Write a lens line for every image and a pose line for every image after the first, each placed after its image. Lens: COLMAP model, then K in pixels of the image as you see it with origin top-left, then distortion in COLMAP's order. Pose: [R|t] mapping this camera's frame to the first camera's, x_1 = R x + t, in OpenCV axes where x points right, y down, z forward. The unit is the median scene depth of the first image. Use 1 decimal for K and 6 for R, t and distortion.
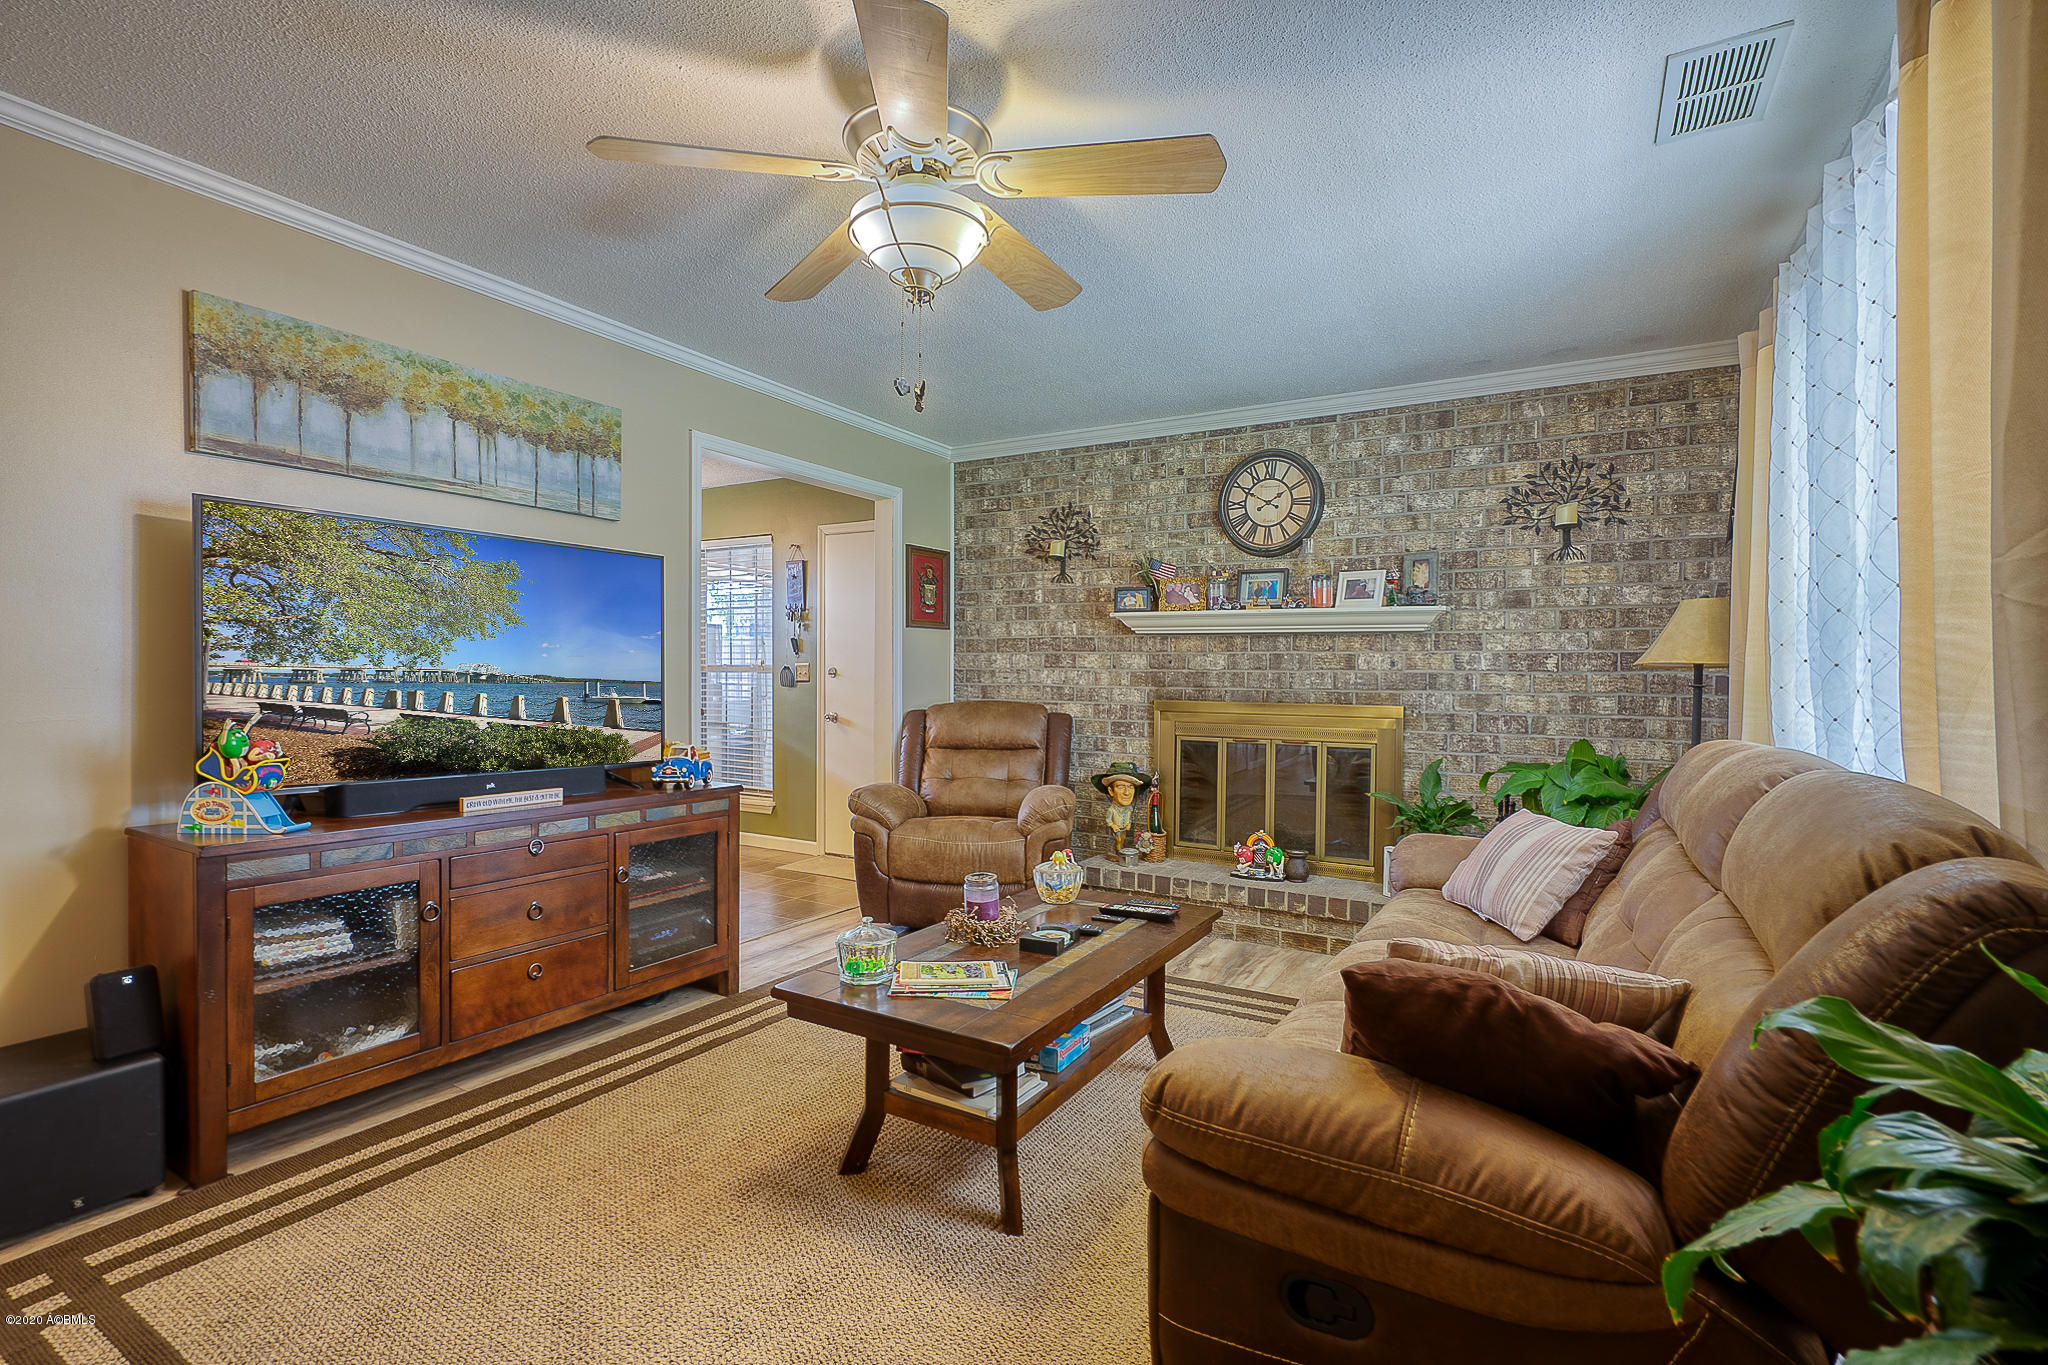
lens RADIAL K [[924.4, 0, 1036.5], [0, 924.4, 684.3], [0, 0, 1]] dist [-0.001281, 0.000793]
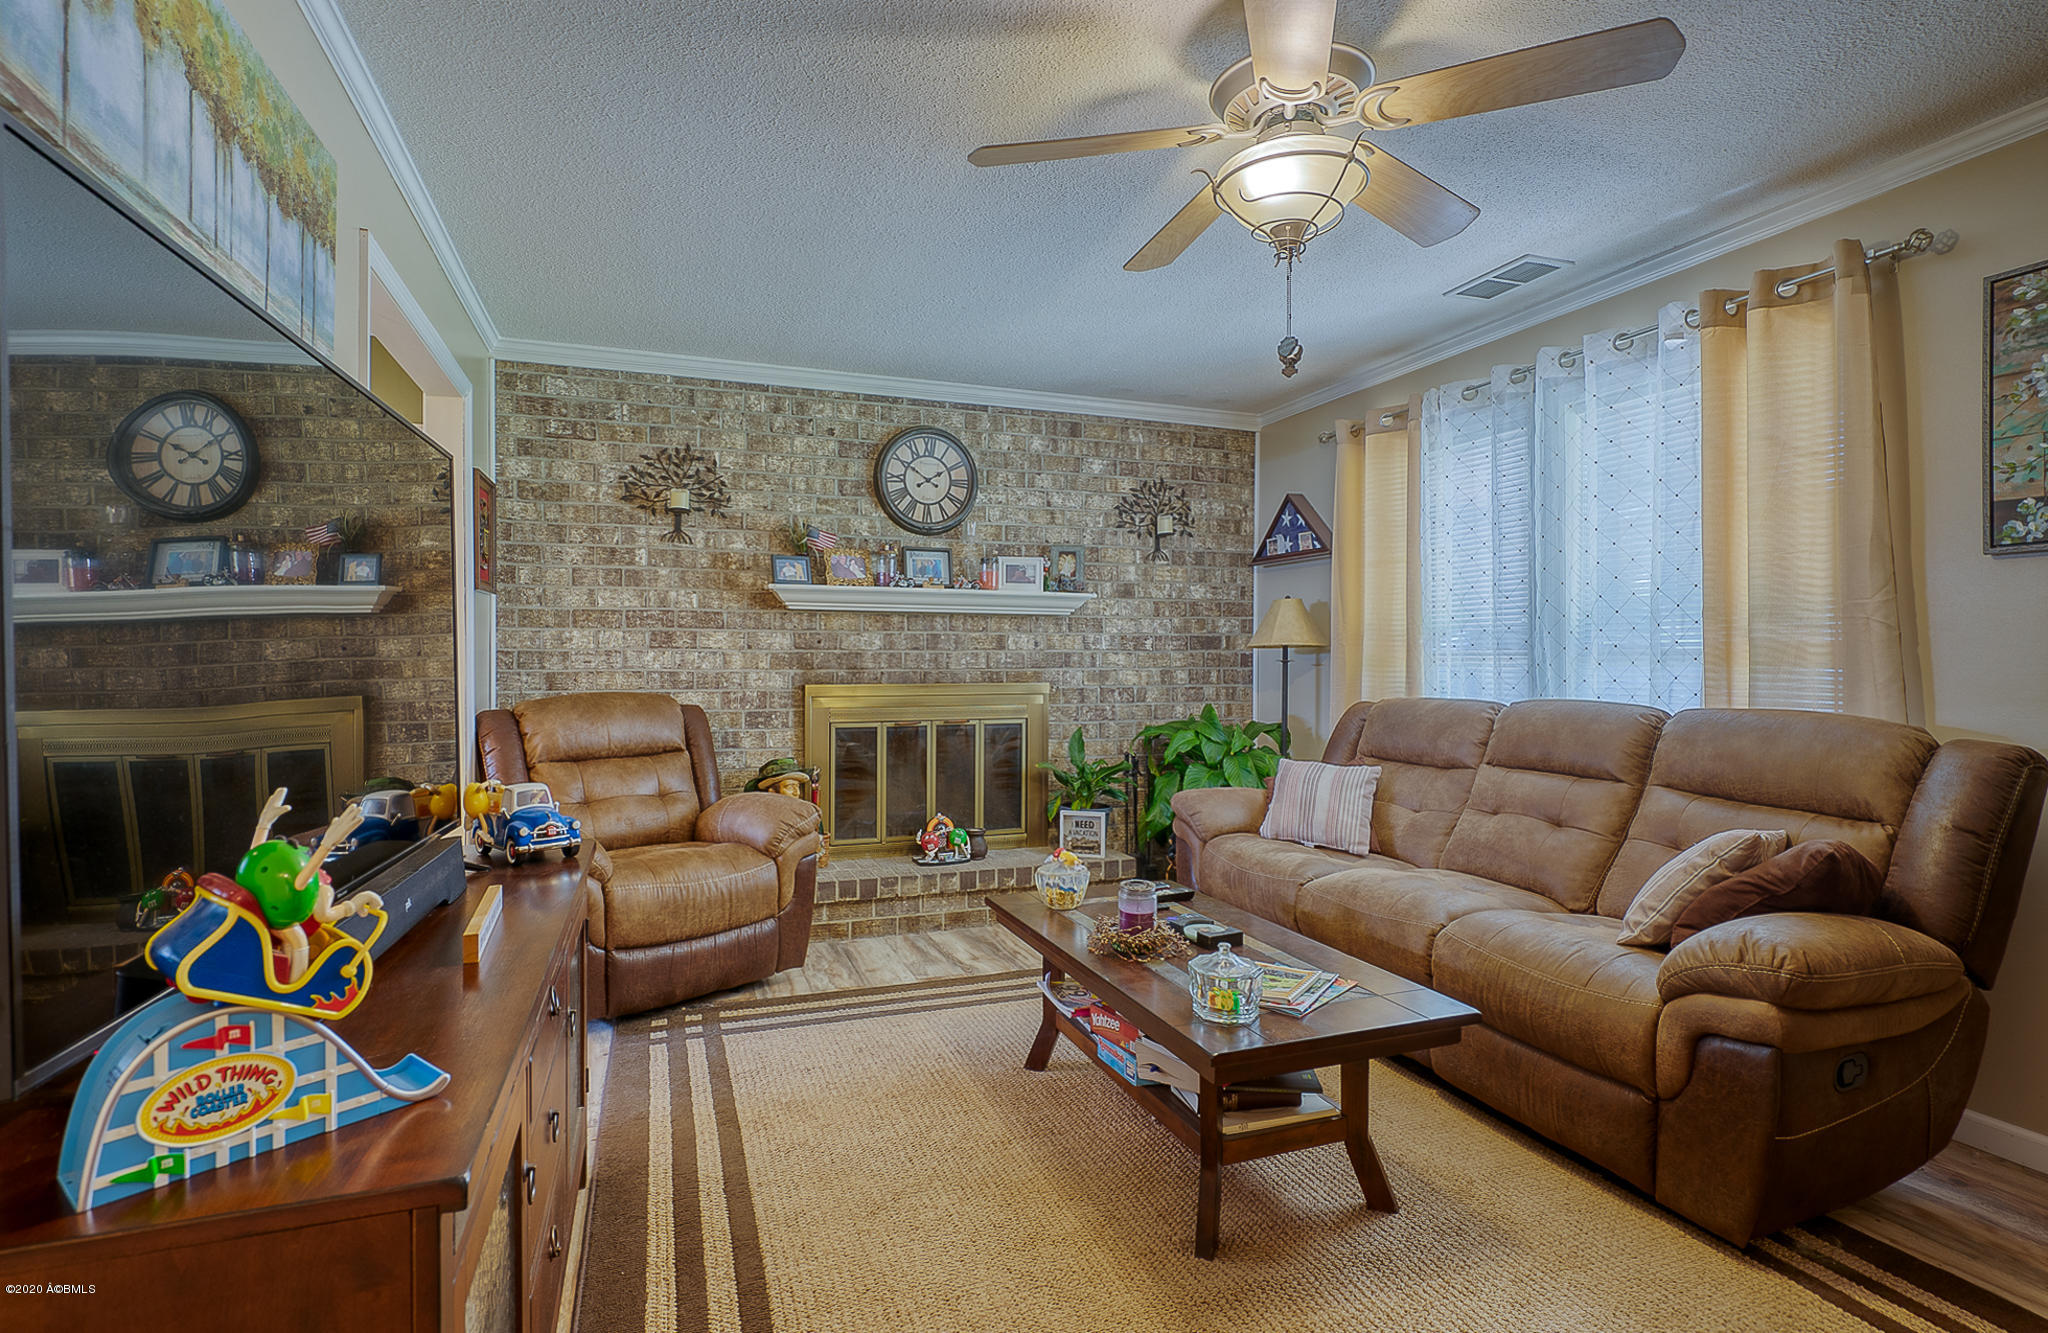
lens RADIAL K [[987.1, 0, 922.6], [0, 987.1, 649.4], [0, 0, 1]] dist [-0.015682, 0.000061]
pose [[0.651467, -0.003967, 0.758666, -0.578901], [0.013770, 0.999883, -0.006597, -0.009950], [-0.758552, 0.014744, 0.651446, 0.339175]]
